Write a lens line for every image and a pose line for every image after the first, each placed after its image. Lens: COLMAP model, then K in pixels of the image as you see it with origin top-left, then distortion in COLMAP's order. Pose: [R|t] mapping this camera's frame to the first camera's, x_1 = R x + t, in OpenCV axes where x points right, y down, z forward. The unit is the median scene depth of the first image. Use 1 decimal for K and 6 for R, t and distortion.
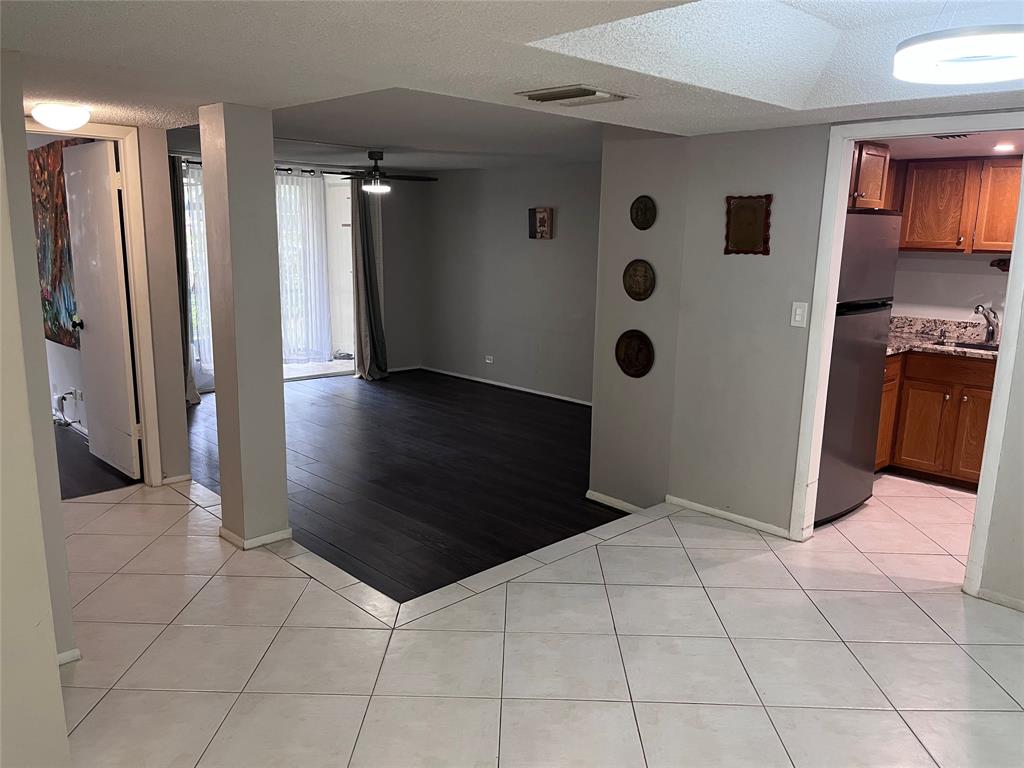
lens RADIAL K [[779.5, 0, 512.0], [0, 779.5, 388.3], [0, 0, 1]] dist [0.019292, -0.009238]
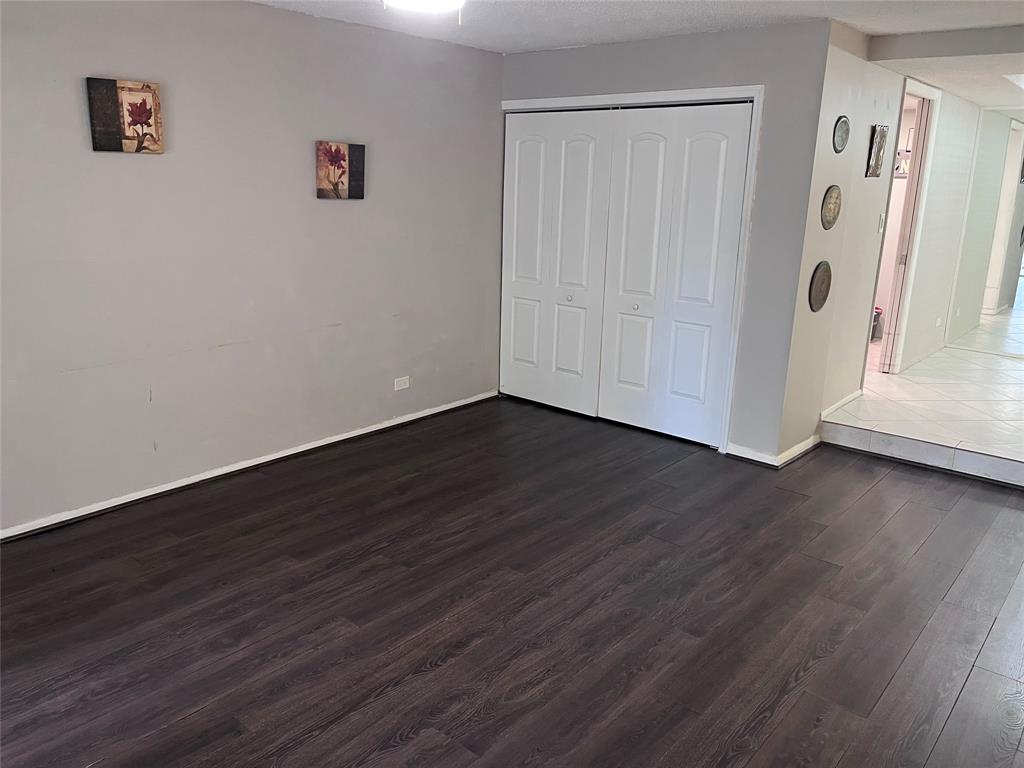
lens RADIAL K [[779.5, 0, 505.2], [0, 779.5, 378.1], [0, 0, 1]] dist [0.019292, -0.009238]
pose [[-0.100230, -0.262992, 0.959578, -0.408779], [0.171313, 0.945469, 0.277020, -0.147826], [-0.980105, 0.192154, -0.049710, 0.786739]]
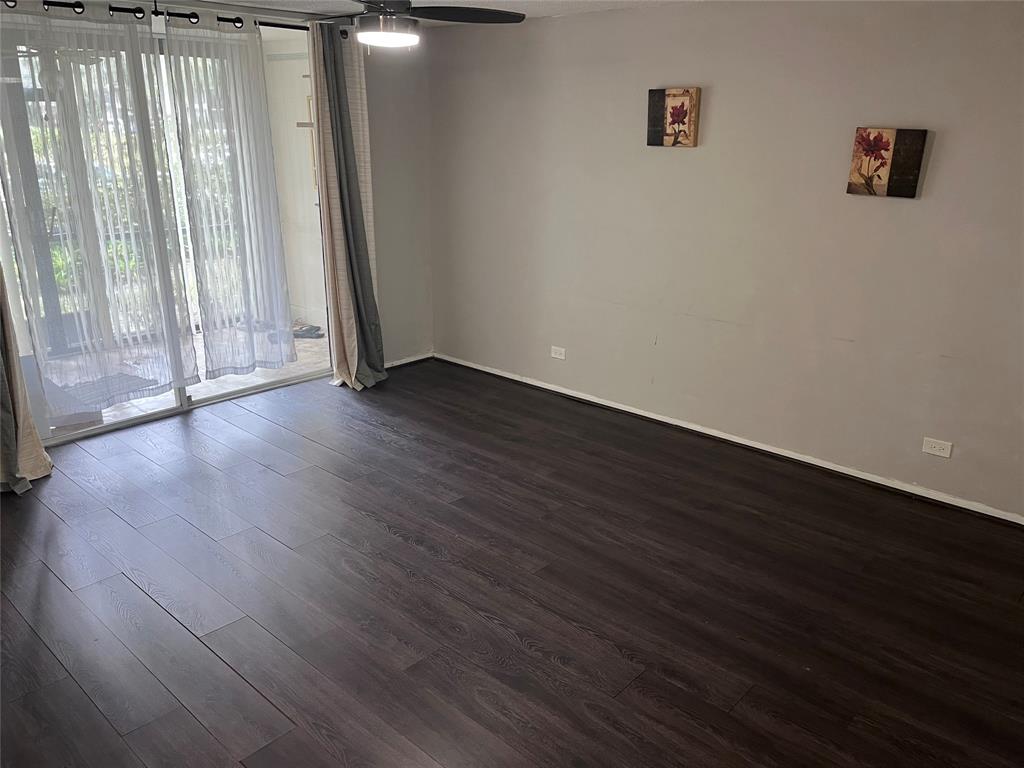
lens RADIAL K [[779.5, 0, 504.8], [0, 779.5, 385.6], [0, 0, 1]] dist [0.019292, -0.009238]
pose [[0.998307, -0.028550, 0.050680, -0.104945], [0.022056, 0.991991, 0.124365, -0.090174], [-0.053824, -0.123036, 0.990941, 0.415833]]
